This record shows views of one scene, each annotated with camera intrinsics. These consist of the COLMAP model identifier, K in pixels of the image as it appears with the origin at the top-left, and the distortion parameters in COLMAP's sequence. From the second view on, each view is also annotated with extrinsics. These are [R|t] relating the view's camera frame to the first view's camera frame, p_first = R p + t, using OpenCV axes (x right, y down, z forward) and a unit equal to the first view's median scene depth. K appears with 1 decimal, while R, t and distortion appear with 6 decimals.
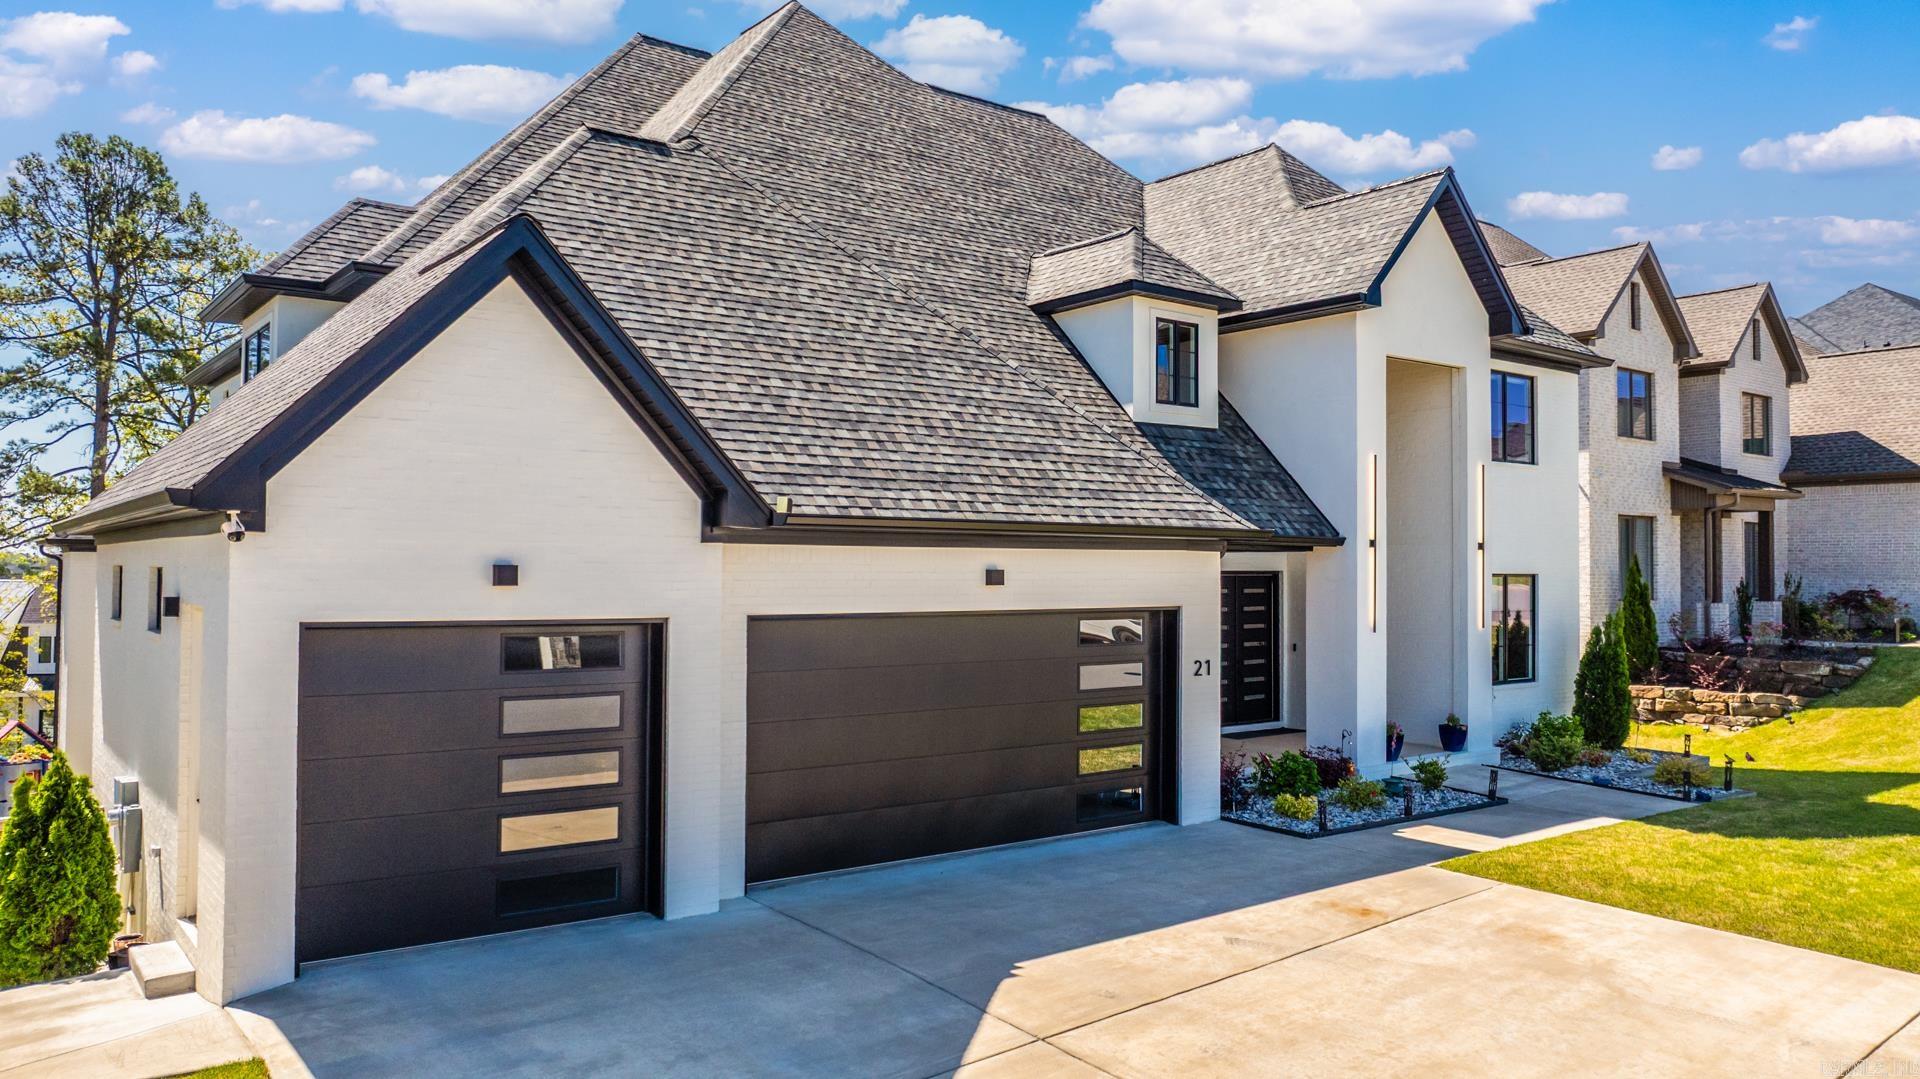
lens RADIAL K [[1332.2, 0, 960.0], [0, 1332.2, 539.5], [0, 0, 1]] dist [-0.007570, -0.001888]
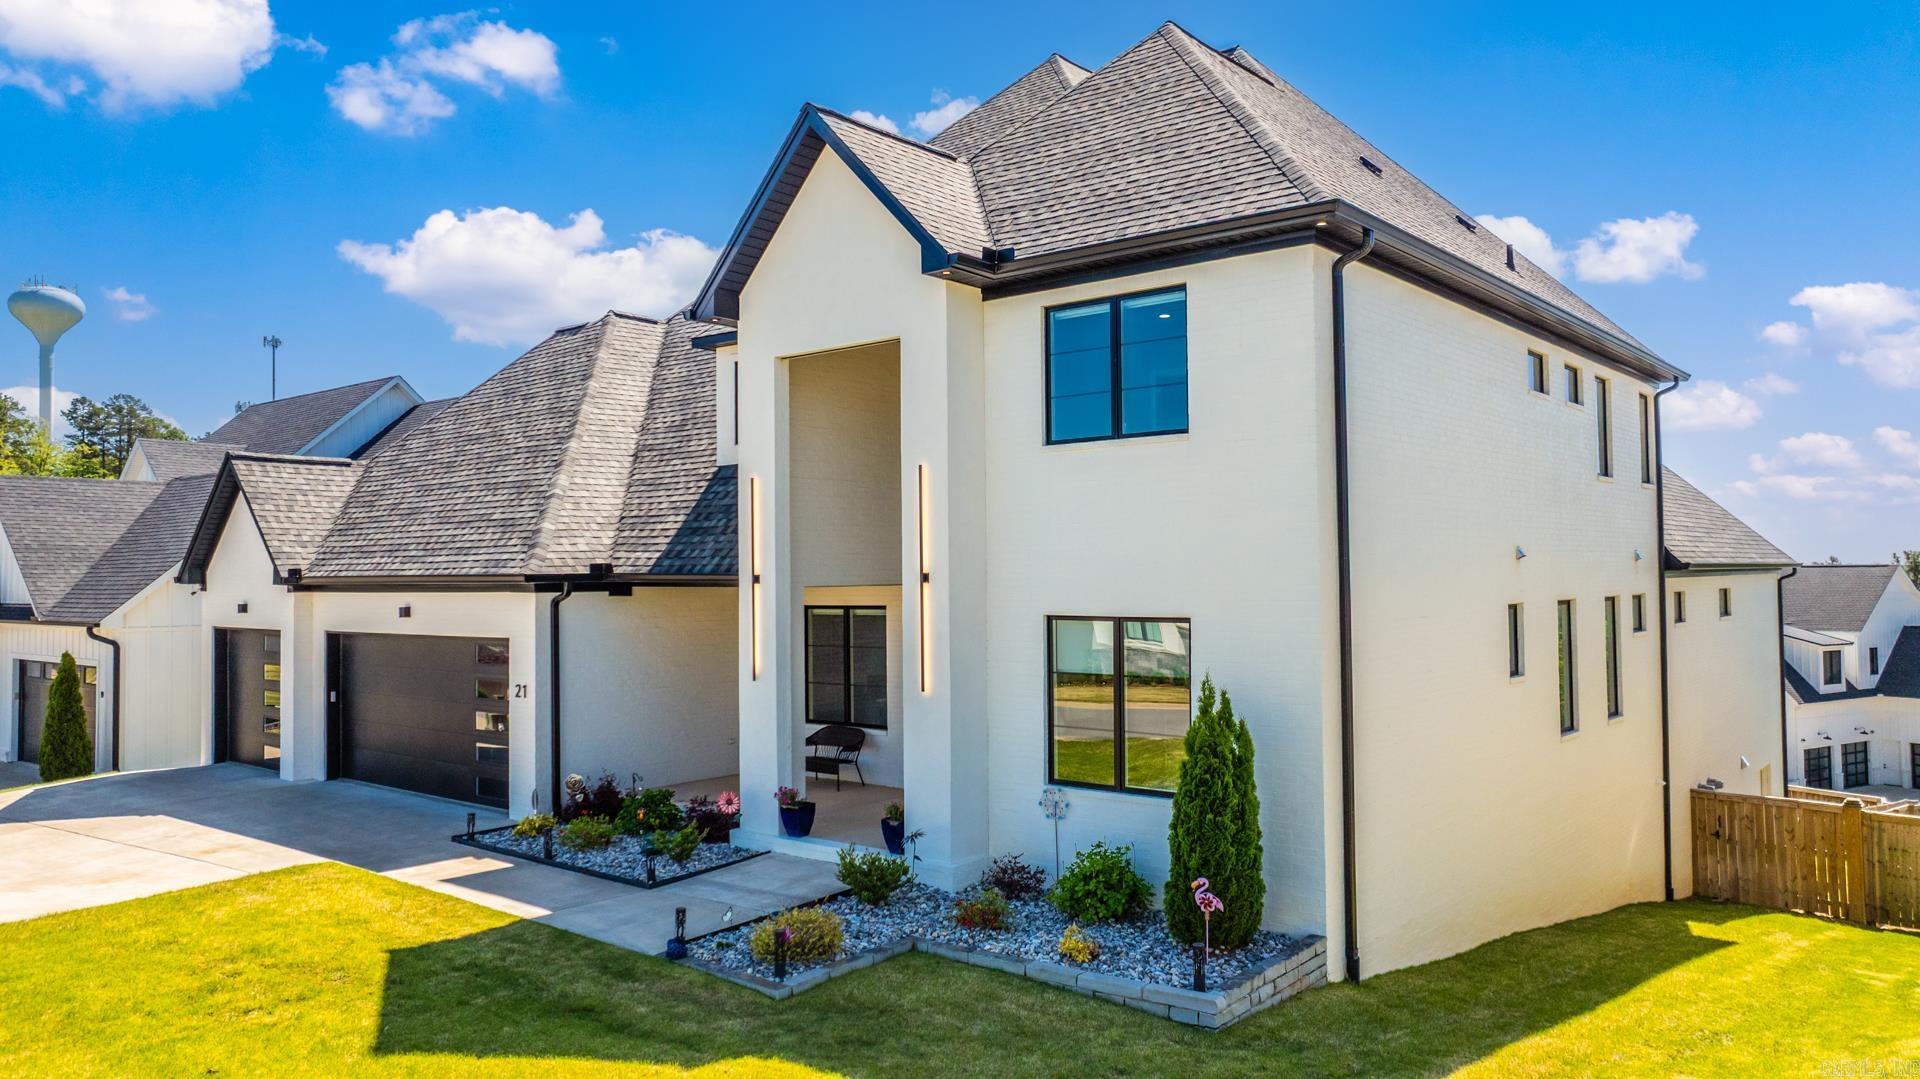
lens RADIAL K [[1332.2, 0, 960.0], [0, 1332.2, 539.5], [0, 0, 1]] dist [-0.007570, -0.001888]
pose [[0.222715, -0.029422, -0.974439, 1.515892], [0.033879, 0.999174, -0.022426, 0.001081], [0.974295, -0.028018, 0.223528, 1.185503]]
